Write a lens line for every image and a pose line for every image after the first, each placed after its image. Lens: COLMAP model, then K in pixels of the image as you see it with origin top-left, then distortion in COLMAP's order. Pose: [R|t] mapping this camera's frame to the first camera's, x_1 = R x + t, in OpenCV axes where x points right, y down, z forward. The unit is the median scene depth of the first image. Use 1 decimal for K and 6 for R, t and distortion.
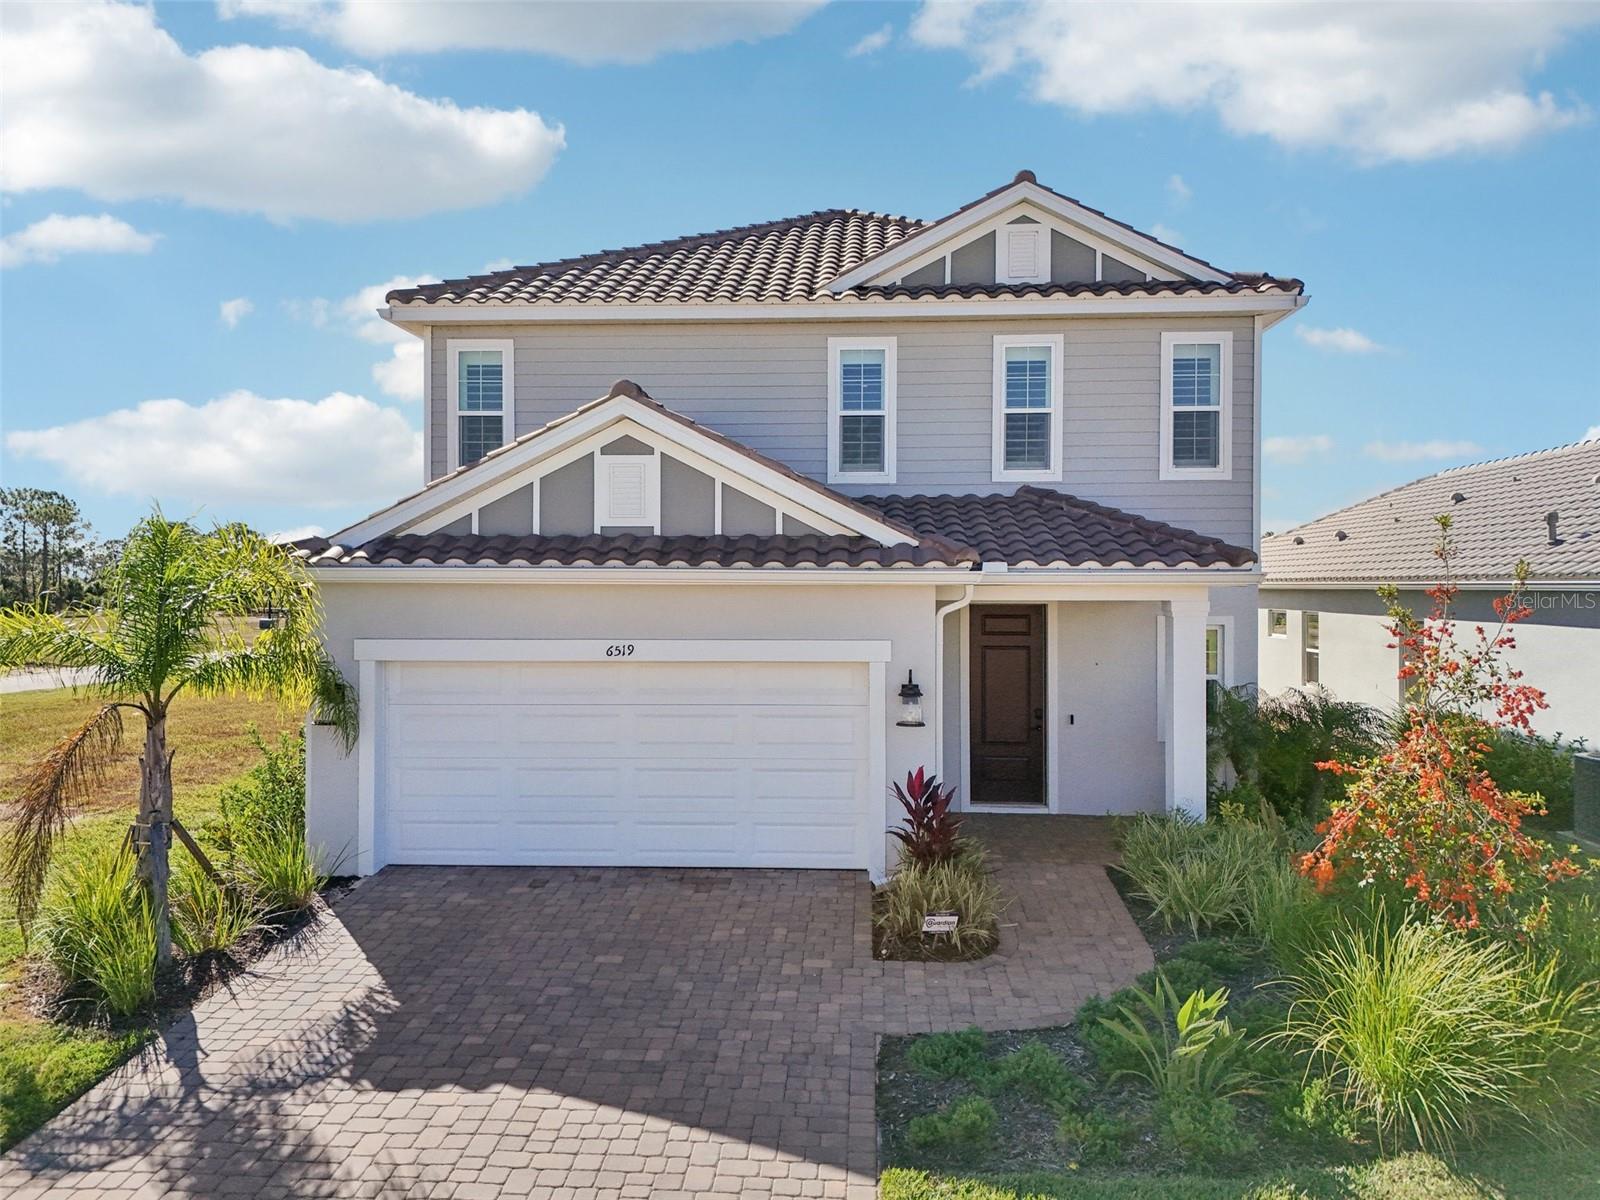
lens RADIAL K [[1171.8, 0, 794.2], [0, 1171.8, 601.3], [0, 0, 1]] dist [0.066288, -0.073316]
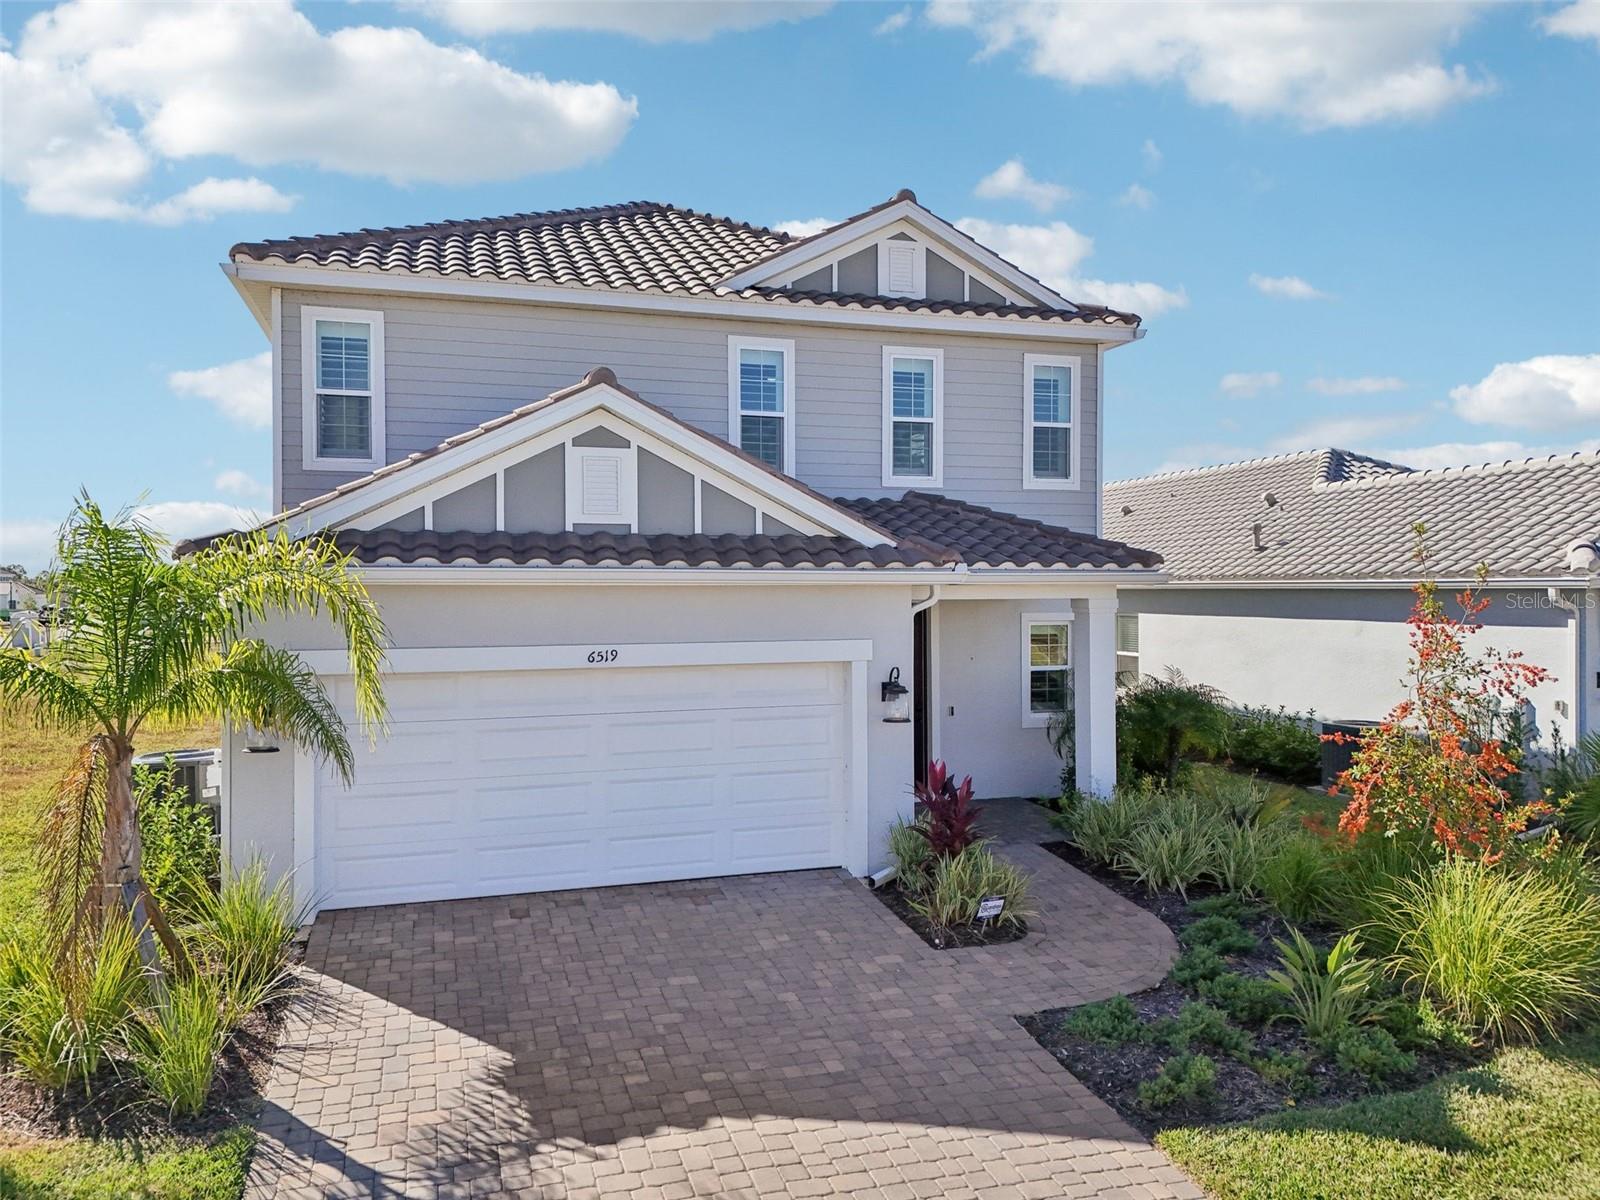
lens RADIAL K [[1181.8, 0, 795.6], [0, 1181.8, 598.3], [0, 0, 1]] dist [0.060305, -0.065255]
pose [[0.935303, -0.007347, 0.353771, -0.334831], [0.008769, 0.999959, -0.002416, -0.000488], [-0.353738, 0.005362, 0.935329, 0.059589]]
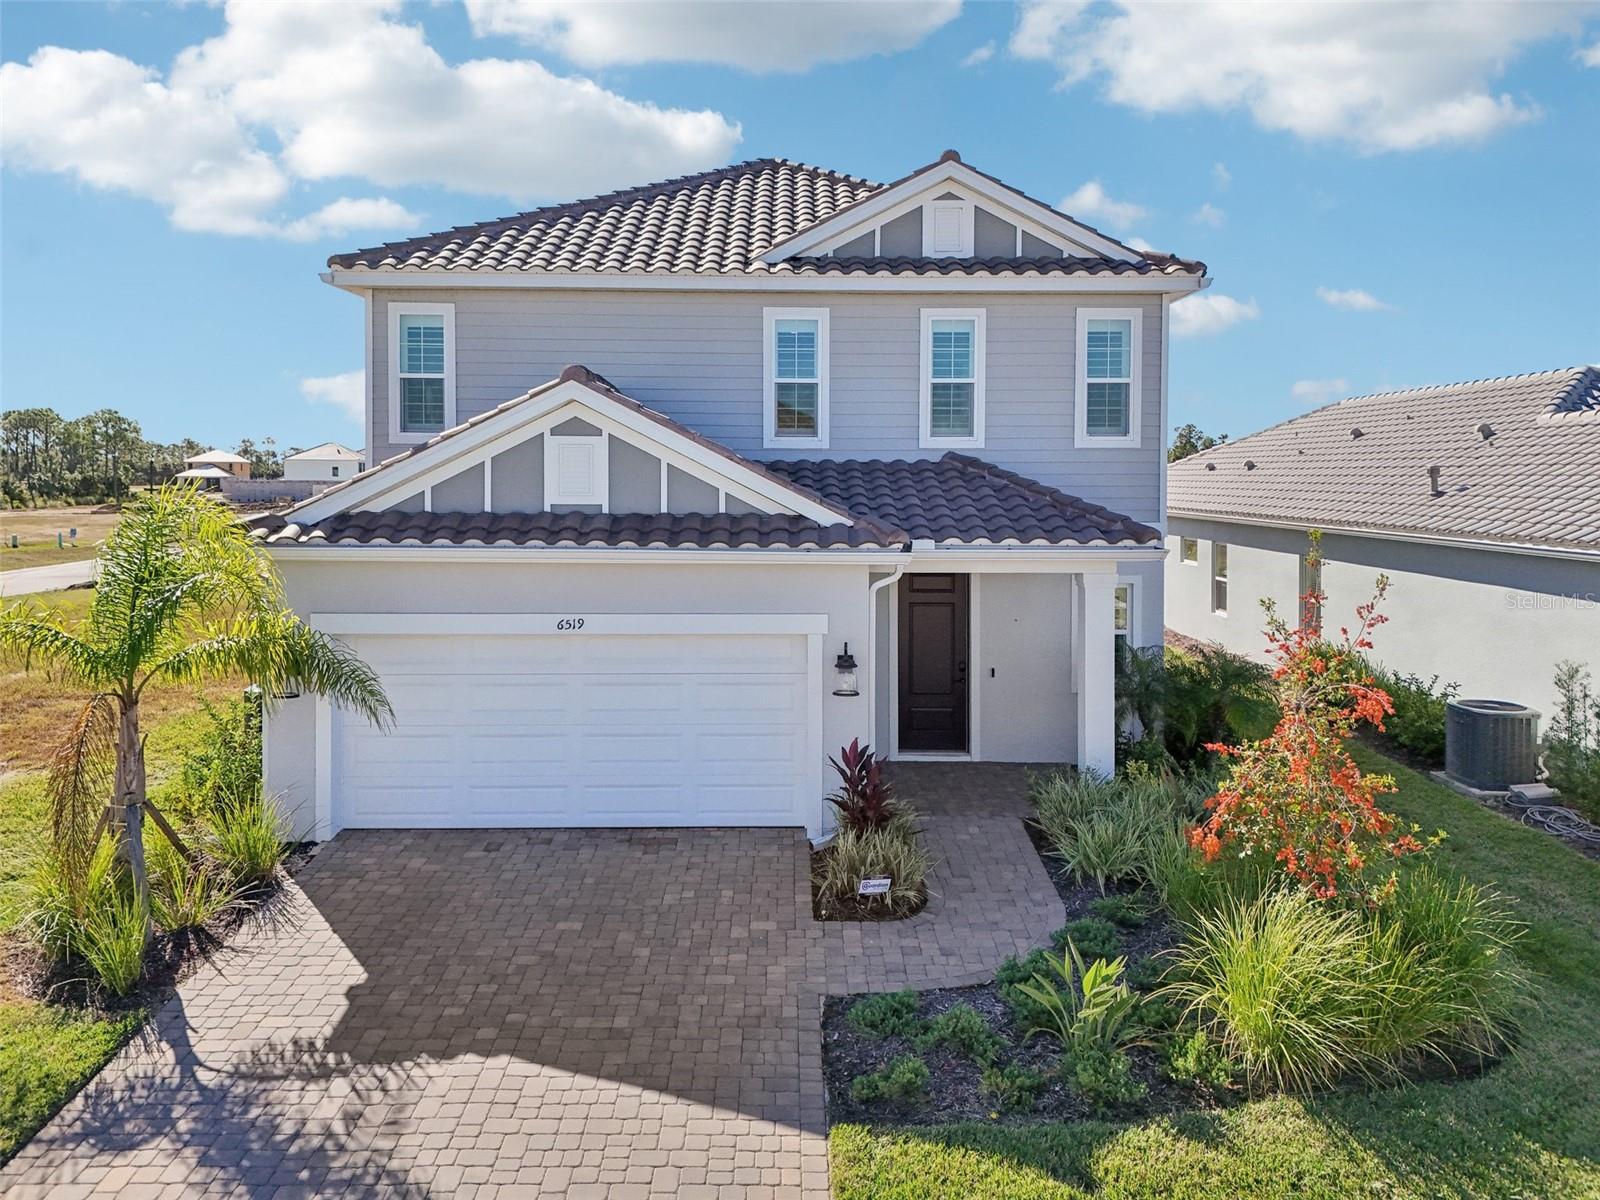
lens RADIAL K [[1222.1, 0, 790.7], [0, 1222.1, 510.2], [0, 0, 1]] dist [0.057225, -0.058705]
pose [[0.997610, 0.000040, 0.069096, -0.026960], [-0.001281, 0.999839, 0.017914, -0.078925], [-0.069084, -0.017959, 0.997449, -0.104910]]
